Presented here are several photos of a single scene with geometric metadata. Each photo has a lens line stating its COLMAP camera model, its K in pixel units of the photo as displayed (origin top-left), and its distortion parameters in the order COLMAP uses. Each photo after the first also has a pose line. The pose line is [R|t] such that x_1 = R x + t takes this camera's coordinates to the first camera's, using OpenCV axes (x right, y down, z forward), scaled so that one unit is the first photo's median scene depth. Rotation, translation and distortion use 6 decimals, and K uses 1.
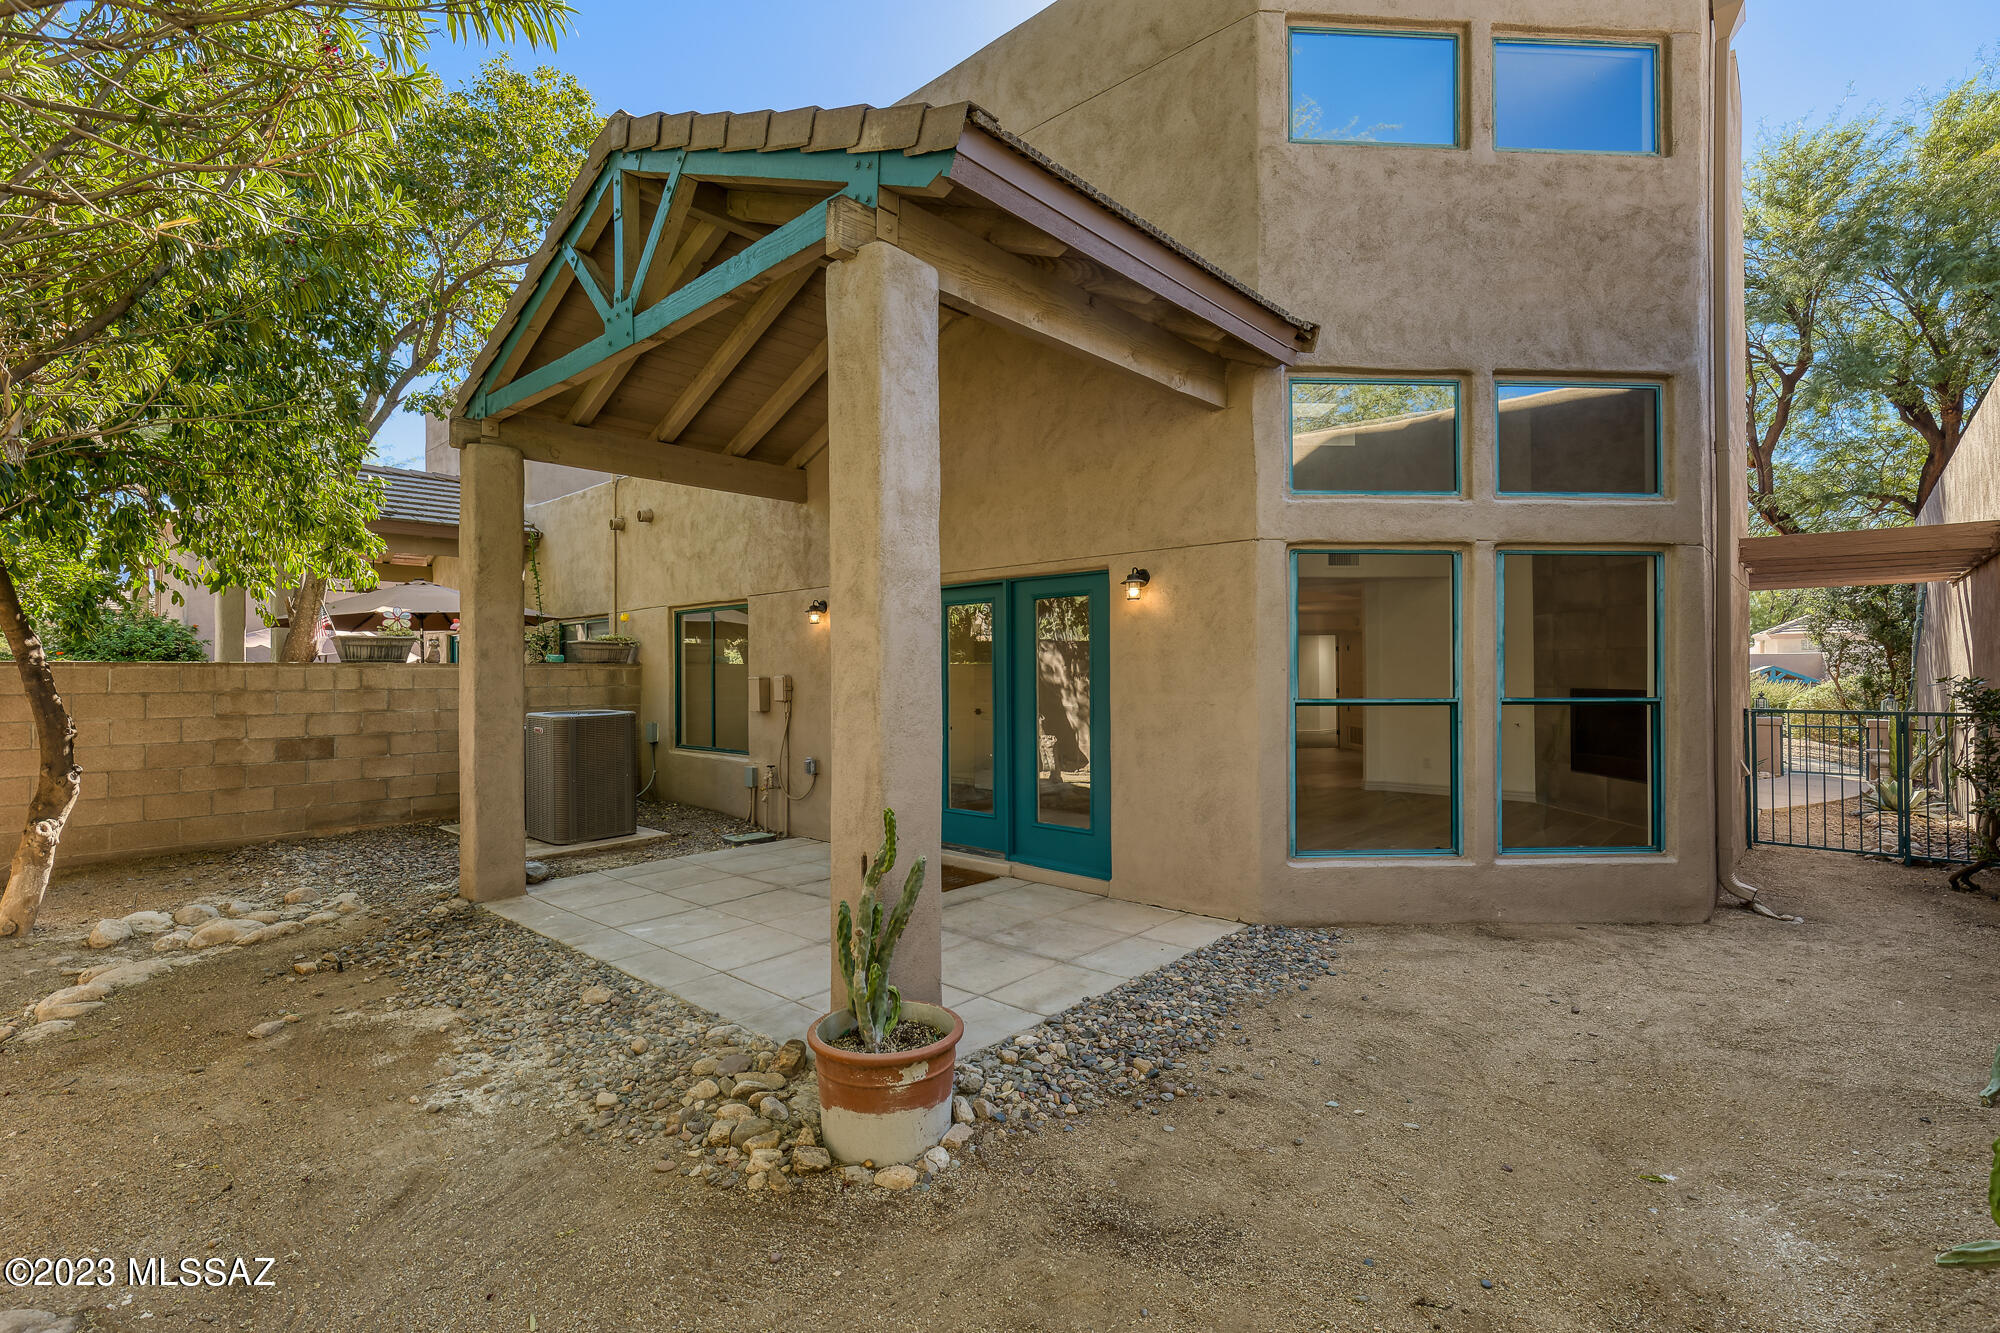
lens RADIAL K [[912.5, 0, 1007.7], [0, 912.5, 667.5], [0, 0, 1]] dist [0.005245, -0.000445]
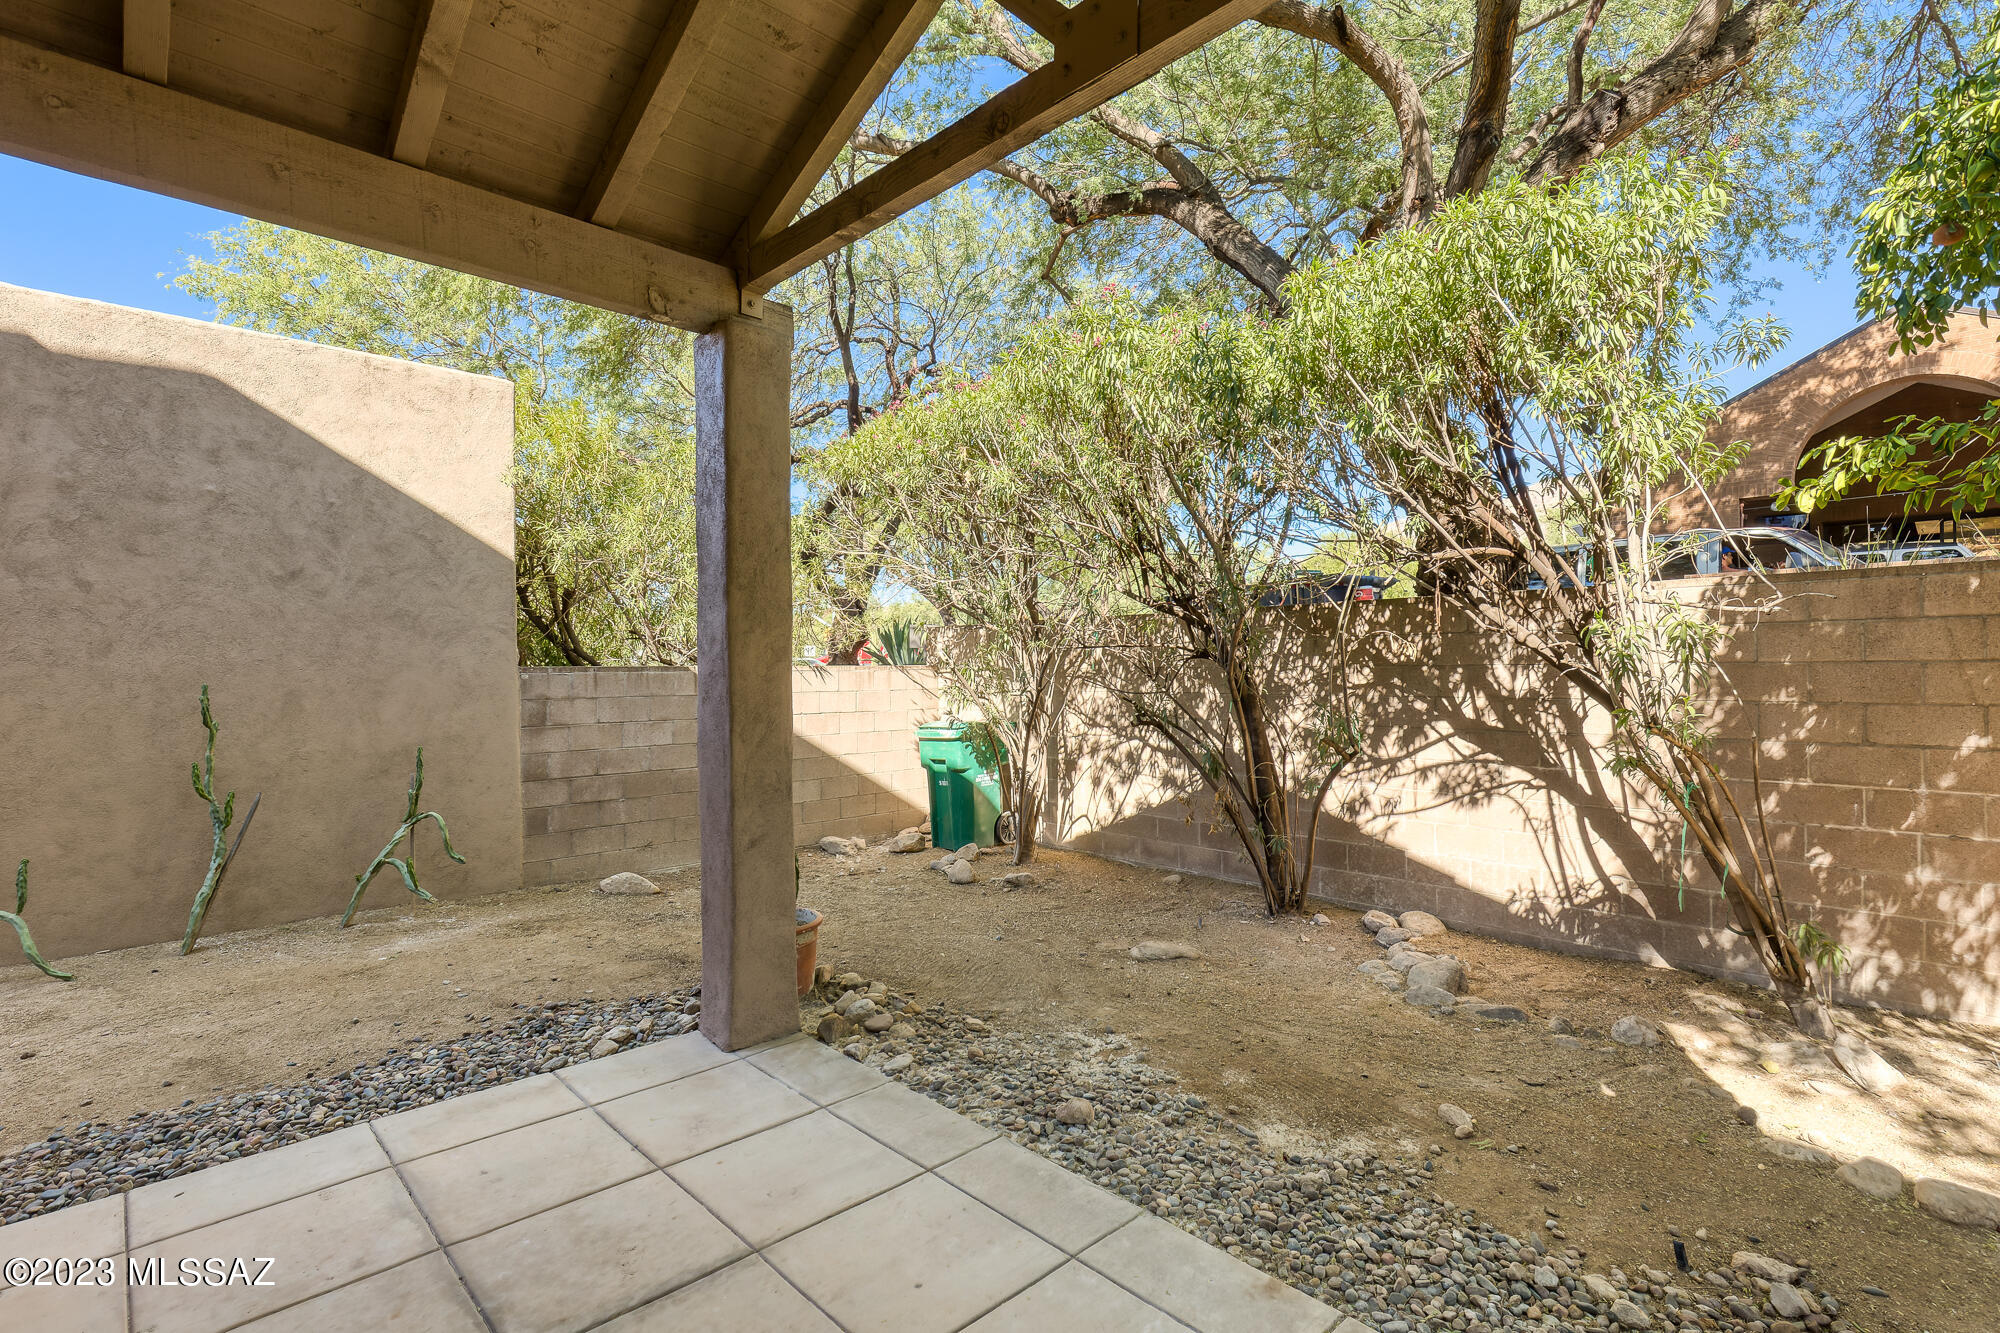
lens RADIAL K [[912.5, 0, 1007.7], [0, 912.5, 667.5], [0, 0, 1]] dist [0.005245, -0.000445]
pose [[-0.998004, 0.020270, 0.059803, -0.301582], [0.019732, 0.999759, -0.009574, -0.004932], [-0.059982, -0.008375, -0.998164, 1.197704]]
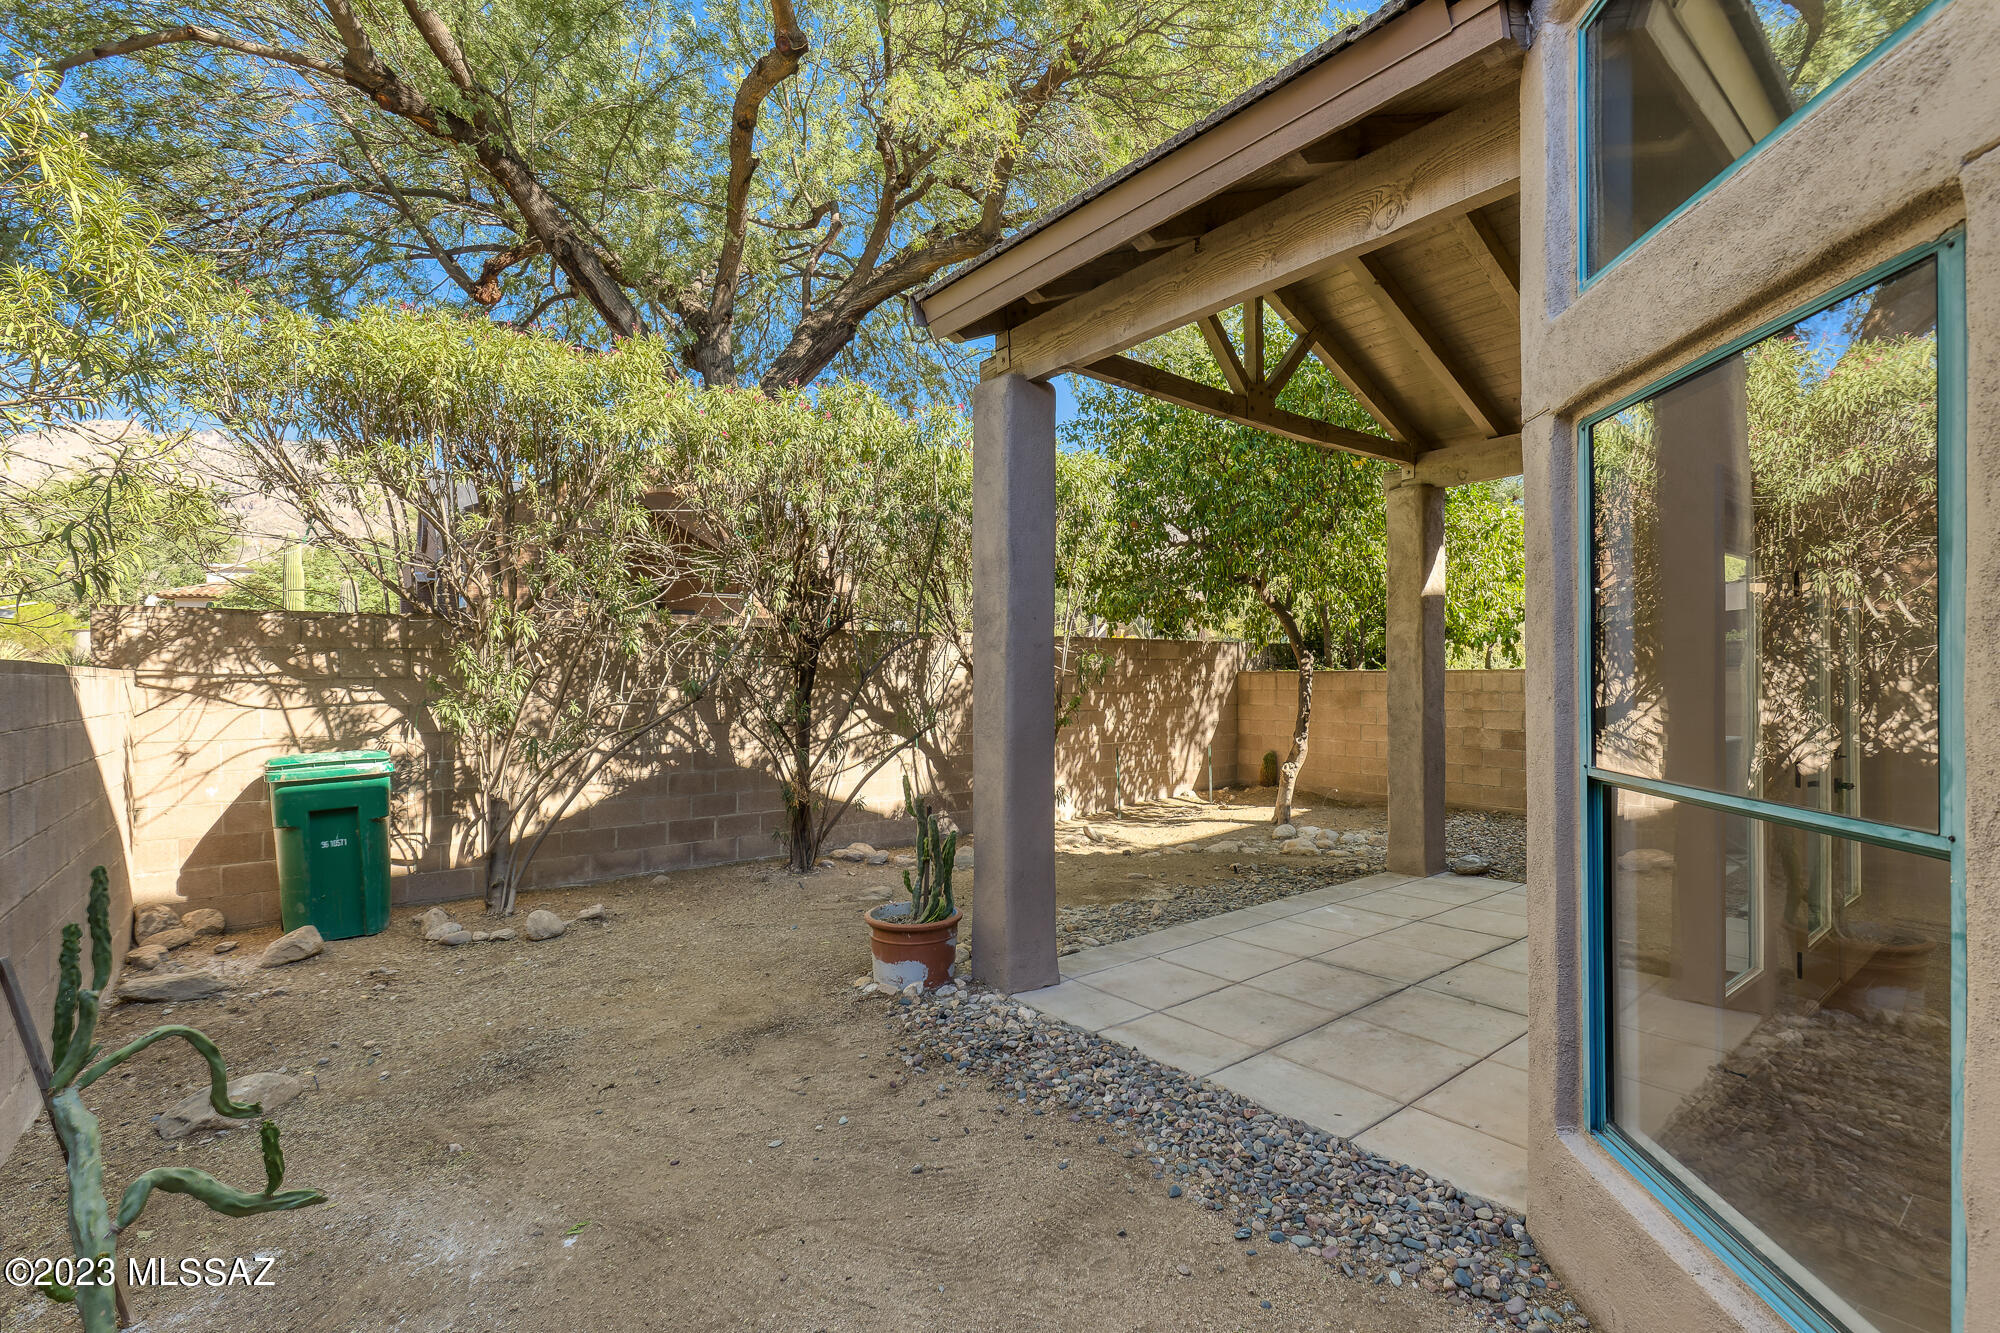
lens RADIAL K [[901.7, 0, 1010.5], [0, 901.7, 676.3], [0, 0, 1]] dist [-0.000688, -0.000087]
pose [[-0.157239, 0.006810, -0.987537, 0.660014], [0.011049, 0.999926, 0.005136, -0.012048], [0.987499, -0.010104, -0.157302, 0.674632]]
